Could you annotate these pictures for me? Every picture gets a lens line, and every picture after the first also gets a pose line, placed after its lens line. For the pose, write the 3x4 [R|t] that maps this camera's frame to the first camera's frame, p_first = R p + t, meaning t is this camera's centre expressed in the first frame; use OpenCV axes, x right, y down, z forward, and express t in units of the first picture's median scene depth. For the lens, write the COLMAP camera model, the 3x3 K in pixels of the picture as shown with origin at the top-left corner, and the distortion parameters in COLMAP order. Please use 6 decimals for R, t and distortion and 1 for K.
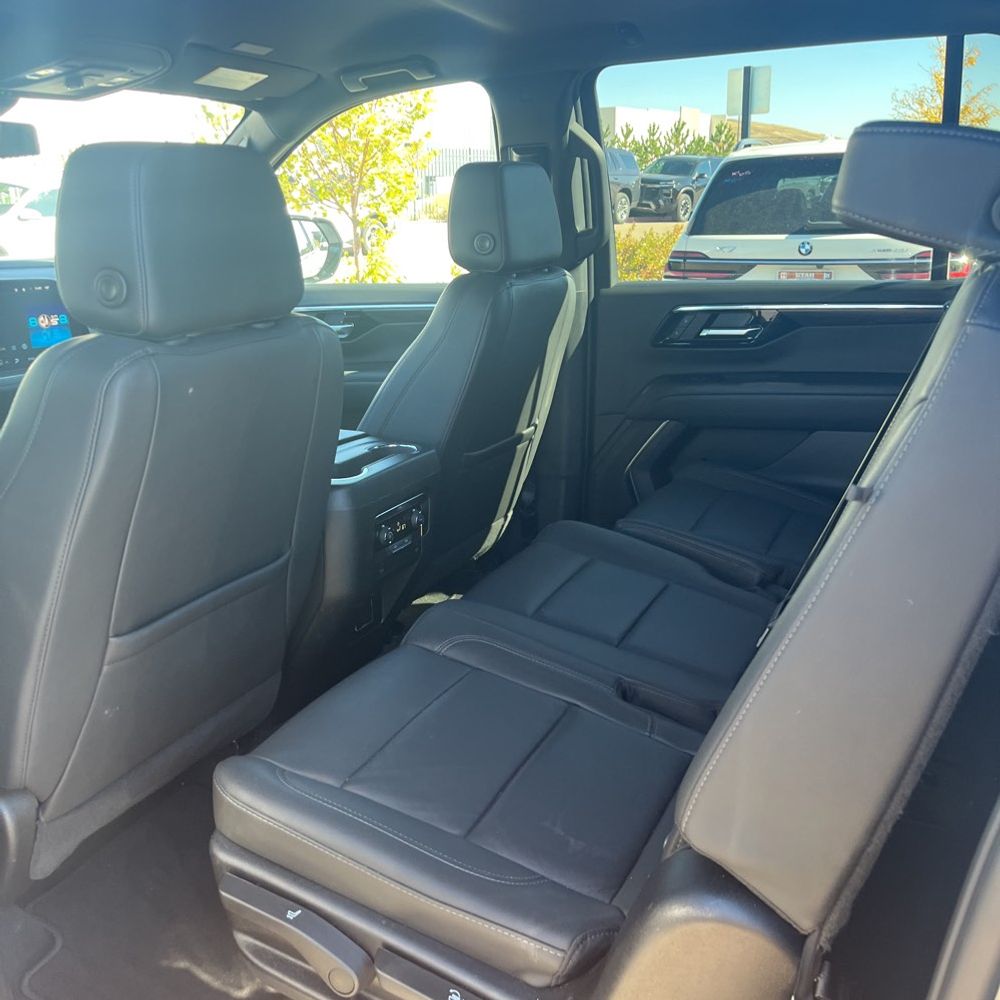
lens RADIAL K [[1024.5, 0, 516.1], [0, 1024.5, 497.5], [0, 0, 1]] dist [0.032615, -0.004897]
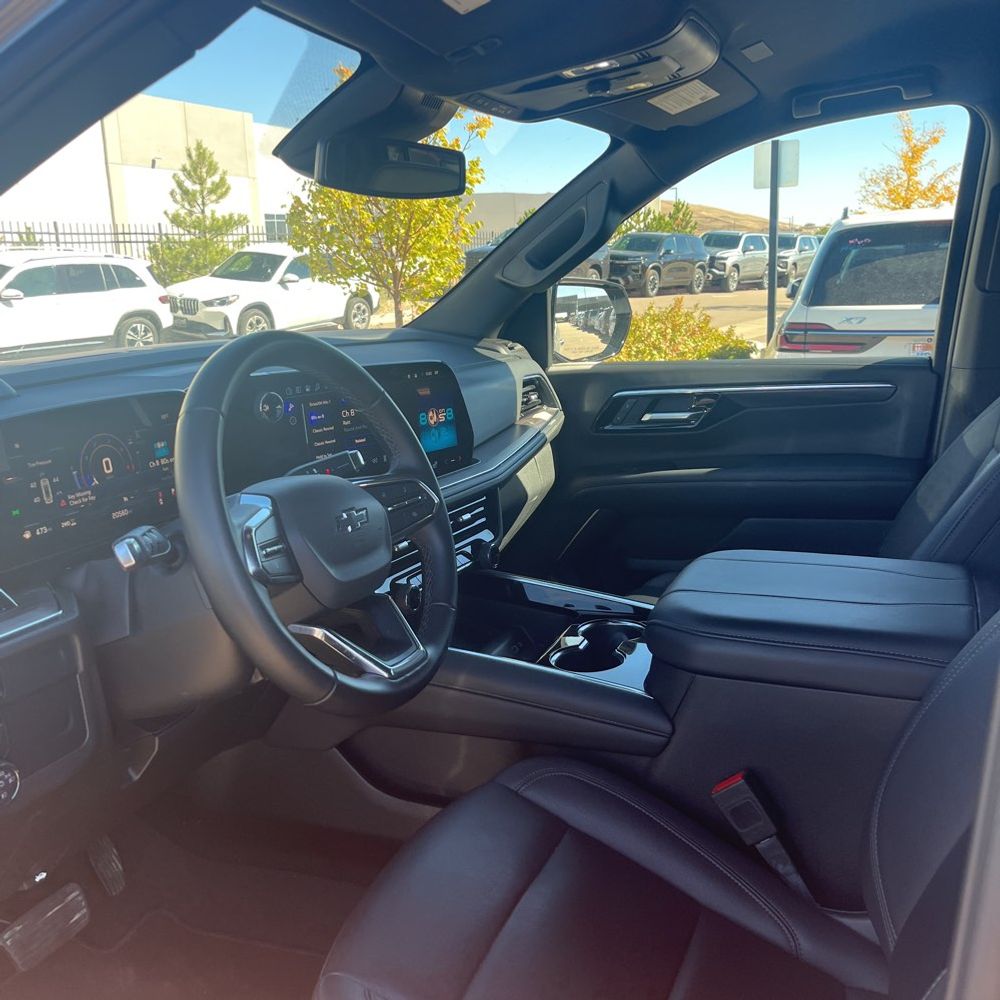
lens RADIAL K [[1024.5, 0, 516.1], [0, 1024.5, 497.5], [0, 0, 1]] dist [0.032615, -0.004897]
pose [[0.997646, -0.019490, 0.065740, -0.162388], [0.024117, 0.997232, -0.070330, -0.021912], [-0.064188, 0.071750, 0.995355, 0.097765]]
